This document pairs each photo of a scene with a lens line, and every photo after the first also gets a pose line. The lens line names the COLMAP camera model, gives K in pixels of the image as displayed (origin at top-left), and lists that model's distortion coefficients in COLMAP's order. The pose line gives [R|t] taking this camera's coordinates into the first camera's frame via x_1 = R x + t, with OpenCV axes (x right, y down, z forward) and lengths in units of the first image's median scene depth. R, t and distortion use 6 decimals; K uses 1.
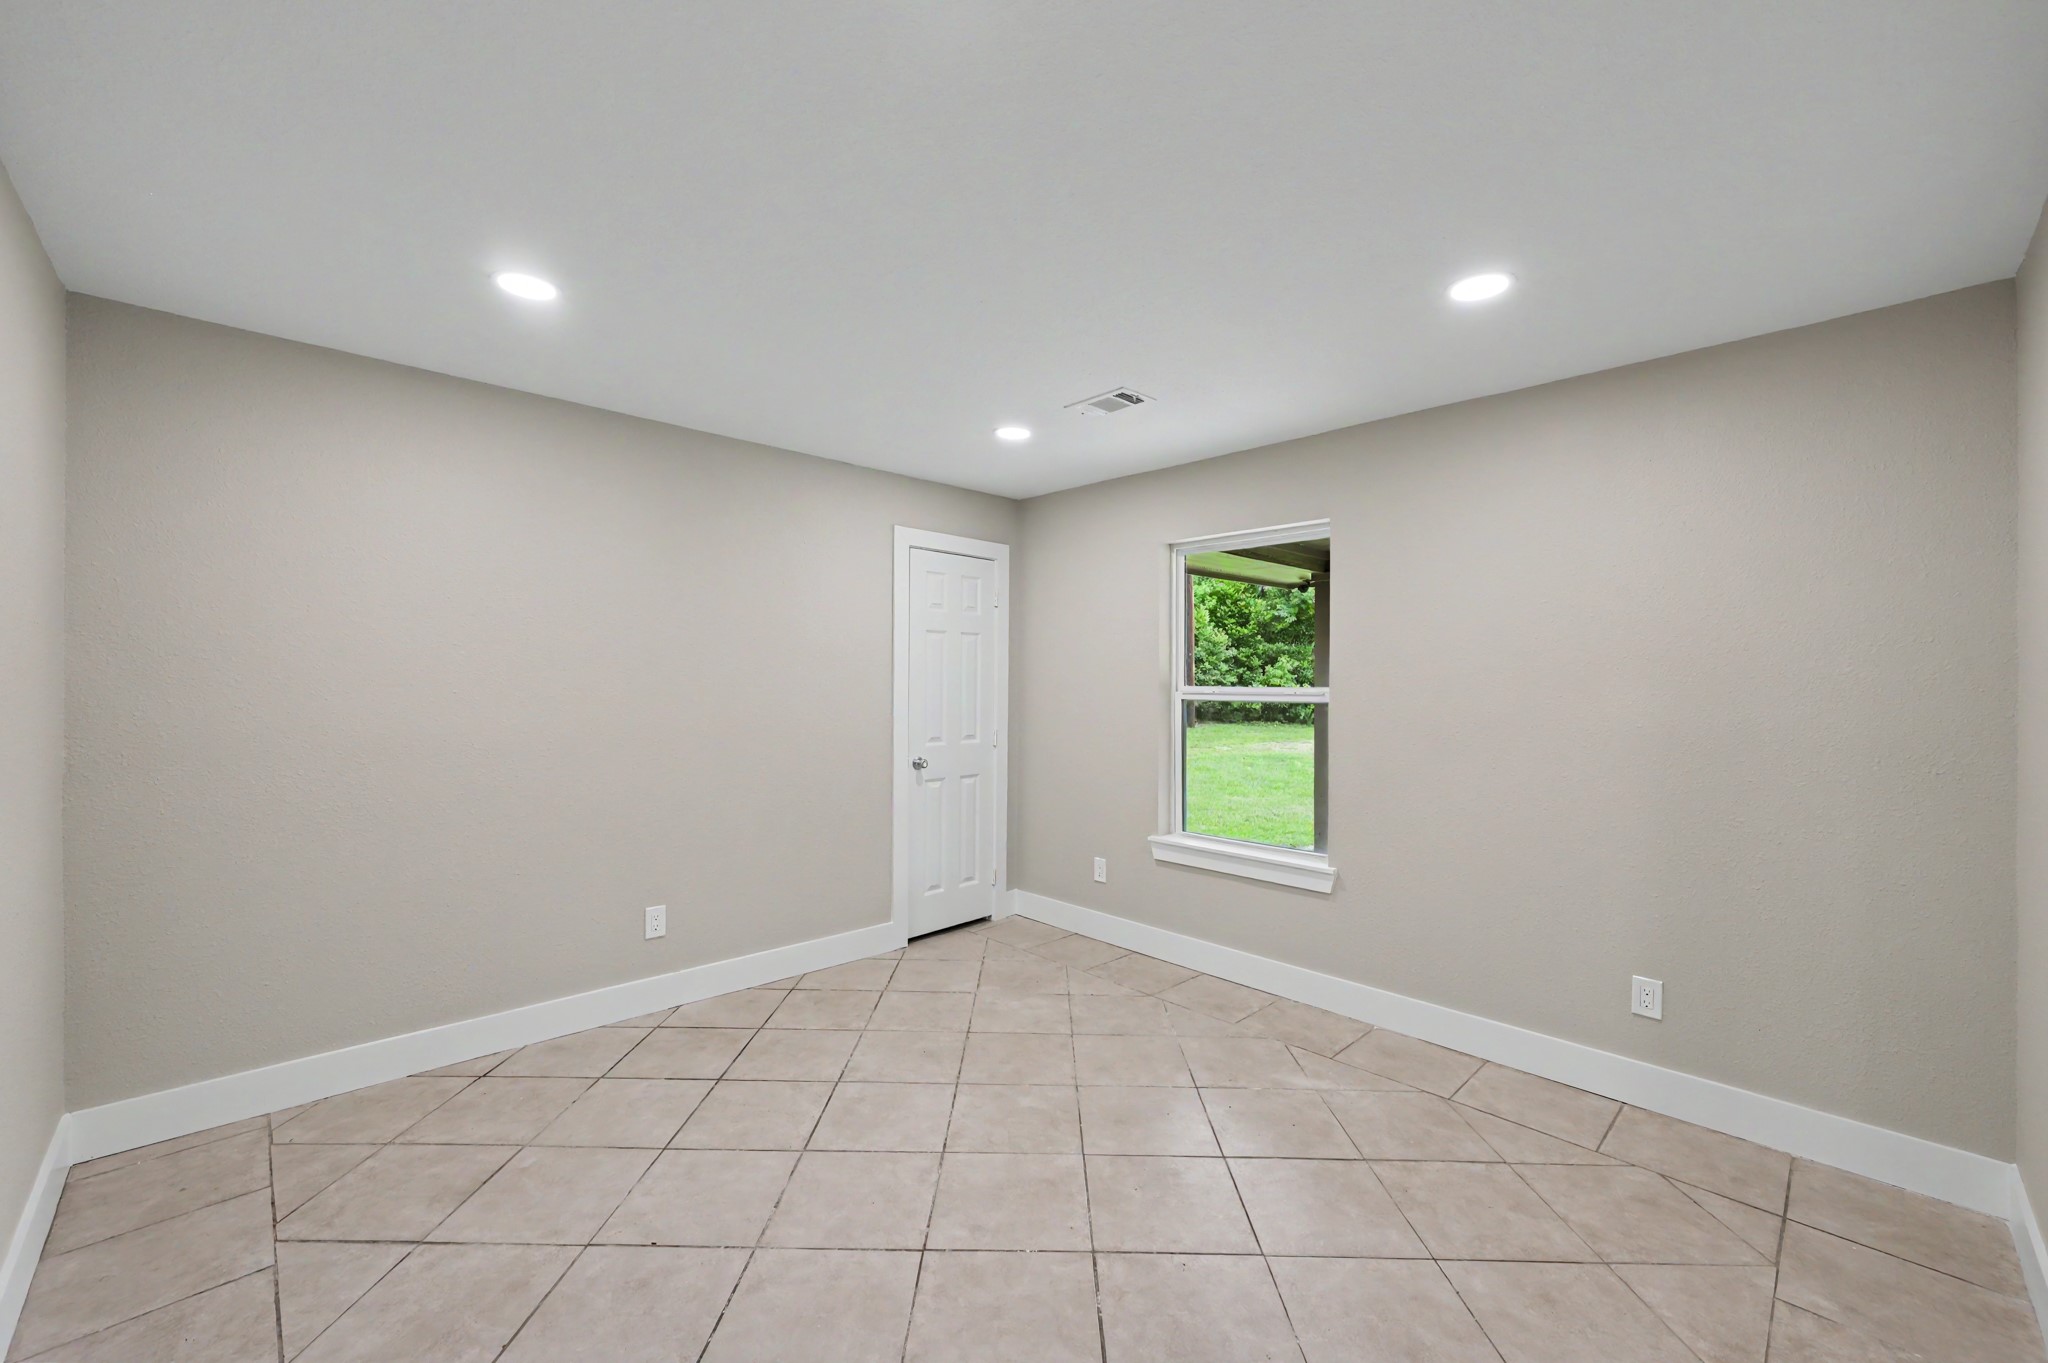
lens RADIAL K [[815.1, 0, 1025.7], [0, 815.1, 677.9], [0, 0, 1]] dist [0.000069, 0.000298]
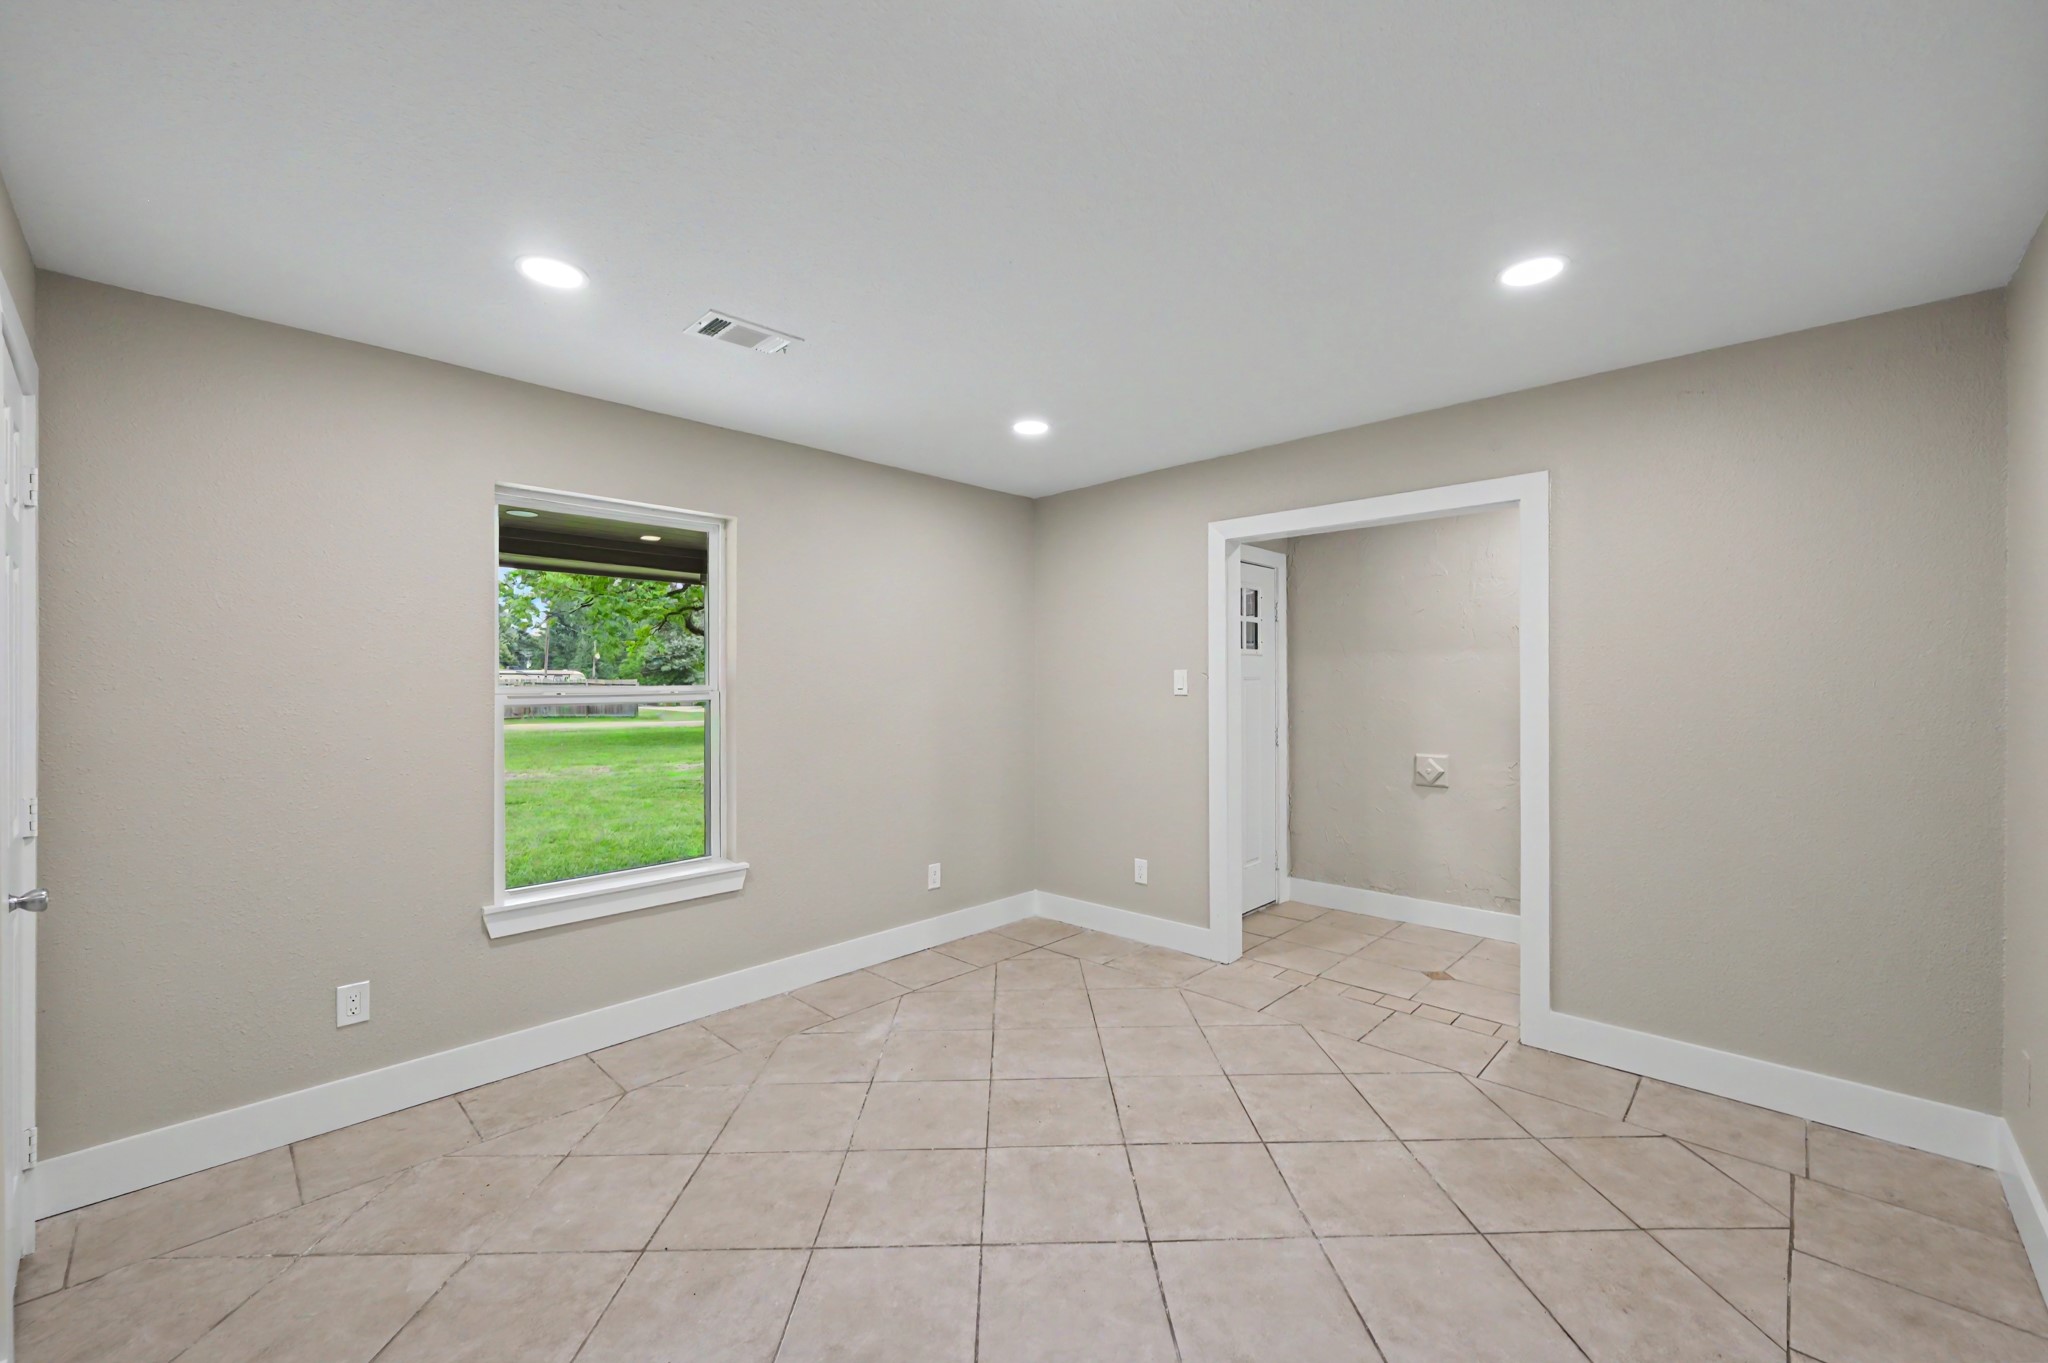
lens RADIAL K [[815.1, 0, 1025.6], [0, 815.1, 683.2], [0, 0, 1]] dist [0.000069, 0.000298]
pose [[-0.042325, -0.010095, 0.999053, -0.749259], [-0.004853, 0.999939, 0.009898, -0.003620], [-0.999092, -0.004430, -0.042372, 0.796029]]
